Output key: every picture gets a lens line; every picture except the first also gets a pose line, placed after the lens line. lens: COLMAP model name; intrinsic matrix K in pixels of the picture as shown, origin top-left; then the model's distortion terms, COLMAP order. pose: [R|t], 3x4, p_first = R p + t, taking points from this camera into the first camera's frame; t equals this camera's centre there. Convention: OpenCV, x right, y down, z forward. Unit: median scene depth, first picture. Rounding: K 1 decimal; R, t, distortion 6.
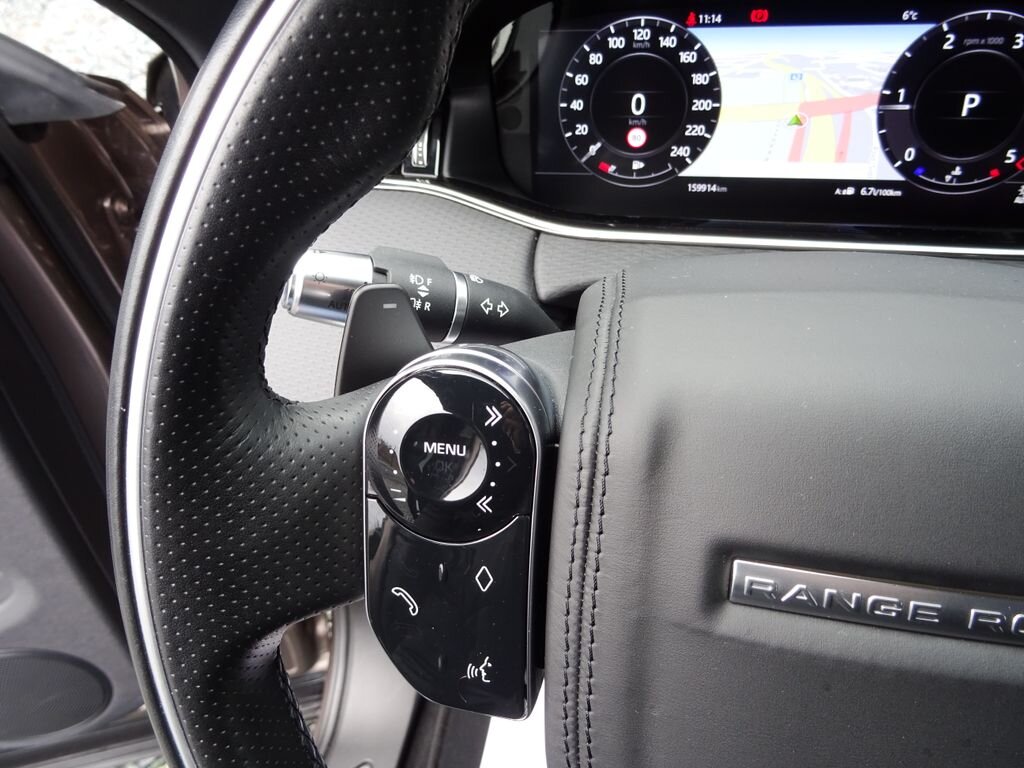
lens RADIAL K [[763.2, 0, 515.6], [0, 763.2, 379.4], [0, 0, 1]] dist [0.012973, -0.013761]
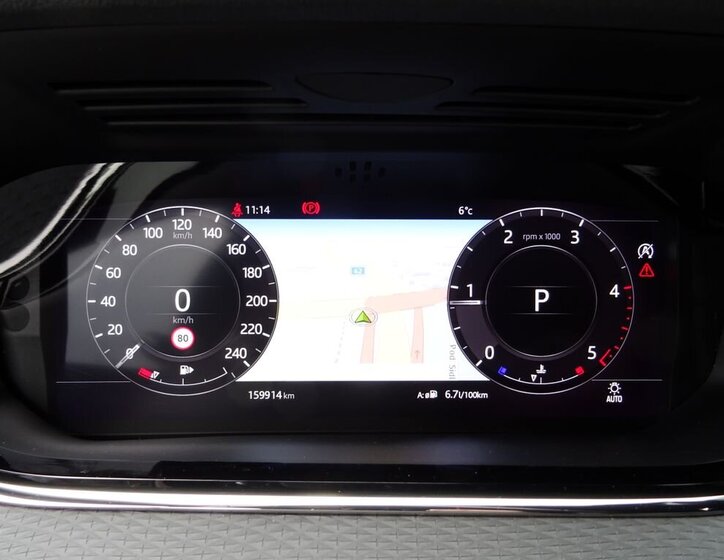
lens RADIAL K [[556.5, 0, 363.7], [0, 556.5, 278.6], [0, 0, 1]] dist [-0.010244, 0.007377]
pose [[0.974929, 0.003750, 0.222483, 0.225926], [0.078737, 0.929355, -0.360692, -0.150709], [-0.208119, 0.369167, 0.905761, 0.409228]]
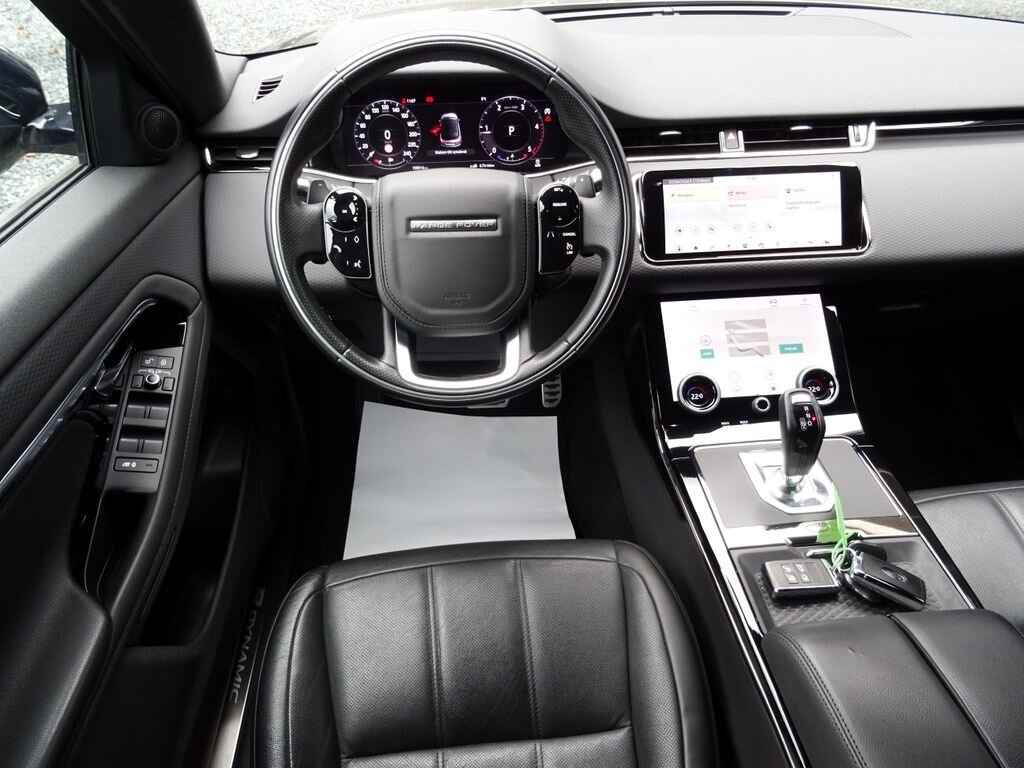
lens RADIAL K [[763.2, 0, 511.3], [0, 763.2, 377.2], [0, 0, 1]] dist [0.012973, -0.013761]
pose [[0.961957, -0.111784, 0.249287, -0.159429], [0.127178, 0.990791, -0.046474, 0.590352], [-0.241796, 0.076409, 0.967314, -1.445480]]
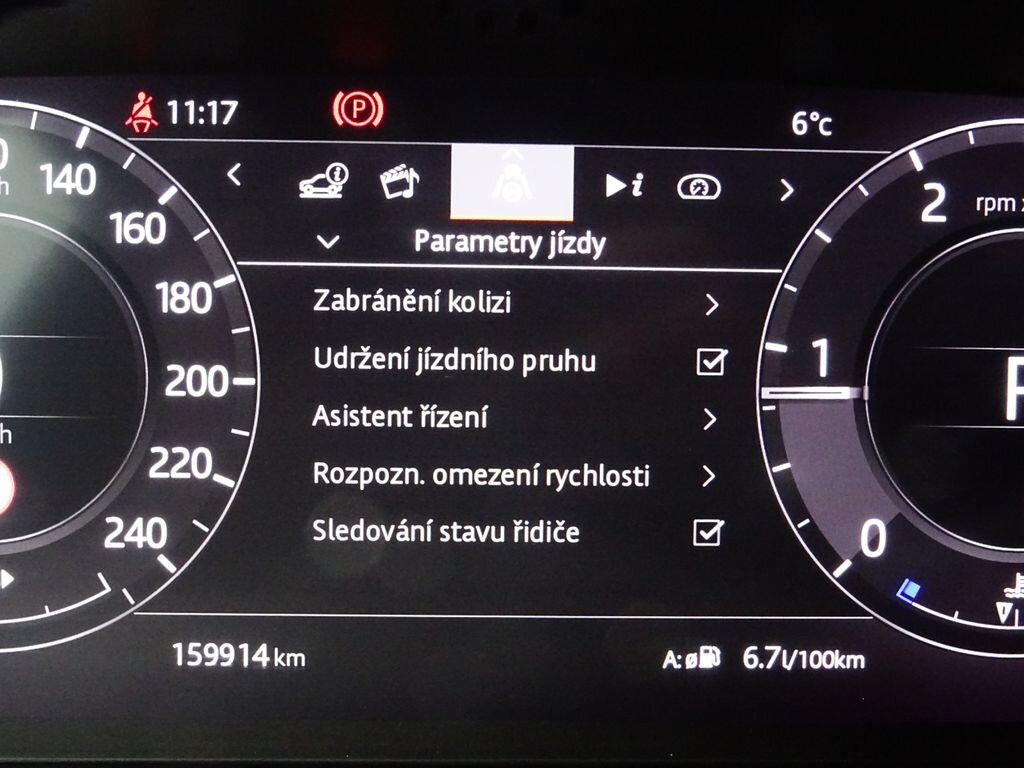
lens RADIAL K [[554.6, 0, 504.2], [0, 554.6, 376.1], [0, 0, 1]] dist [-0.007658, -0.001395]
pose [[0.976454, 0.013656, 0.215293, 0.318601], [0.065501, 0.932111, -0.356200, -0.282778], [-0.205541, 0.361915, 0.909269, 0.798039]]
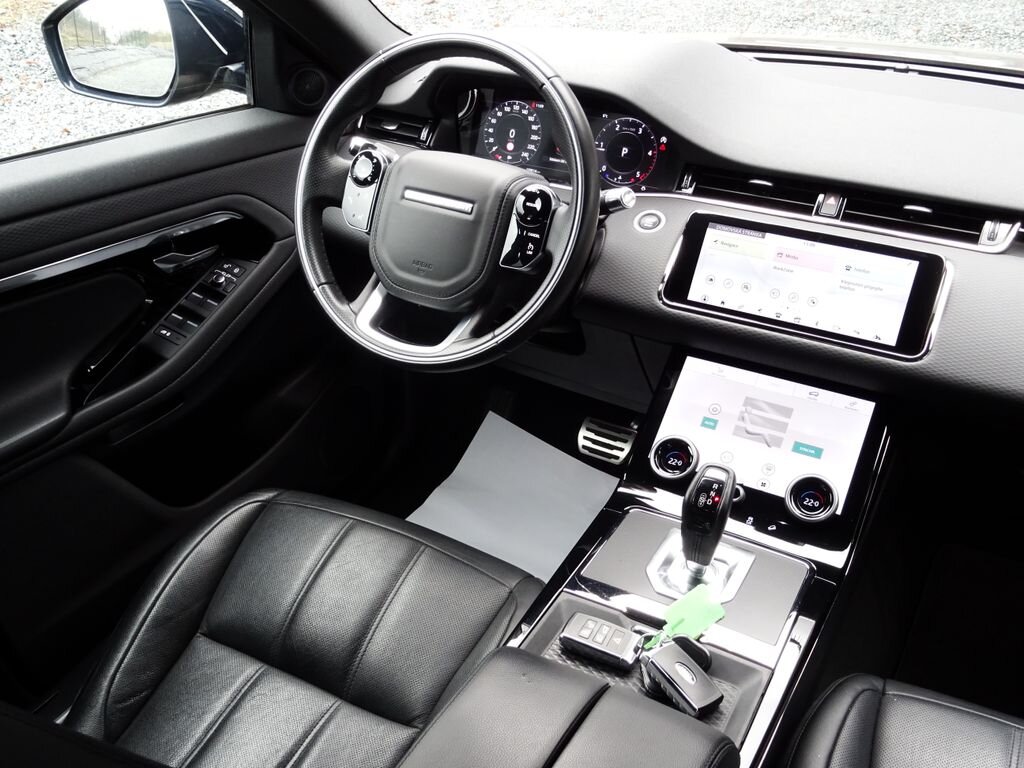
lens RADIAL K [[971.9, 0, 509.0], [0, 971.9, 373.4], [0, 0, 1]] dist [0.006001, 0.000000]
pose [[0.948421, 0.219746, -0.228495, 1.085098], [-0.254527, 0.957508, -0.135626, 0.853691], [0.188982, 0.186789, 0.964052, -1.987853]]
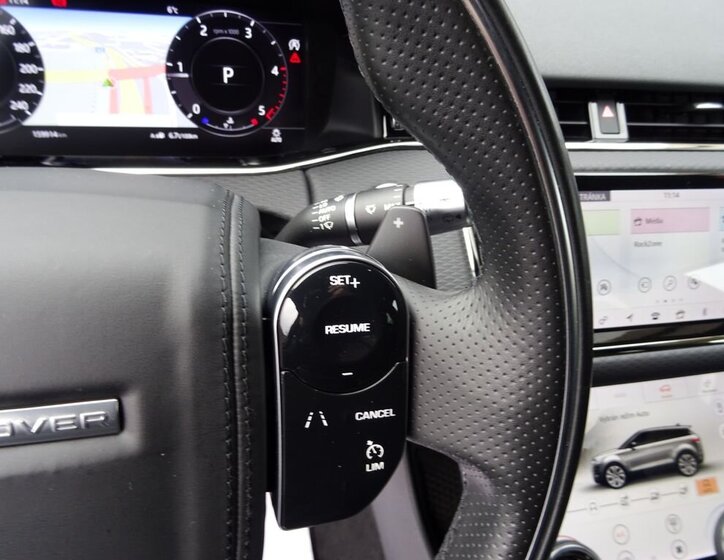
lens RADIAL K [[556.5, 0, 367.7], [0, 556.5, 280.4], [0, 0, 1]] dist [-0.010244, 0.007377]
pose [[0.896229, -0.118889, 0.427364, 0.318562], [0.126665, 0.991892, 0.010306, 0.050961], [-0.425124, 0.044895, 0.904021, -0.052748]]
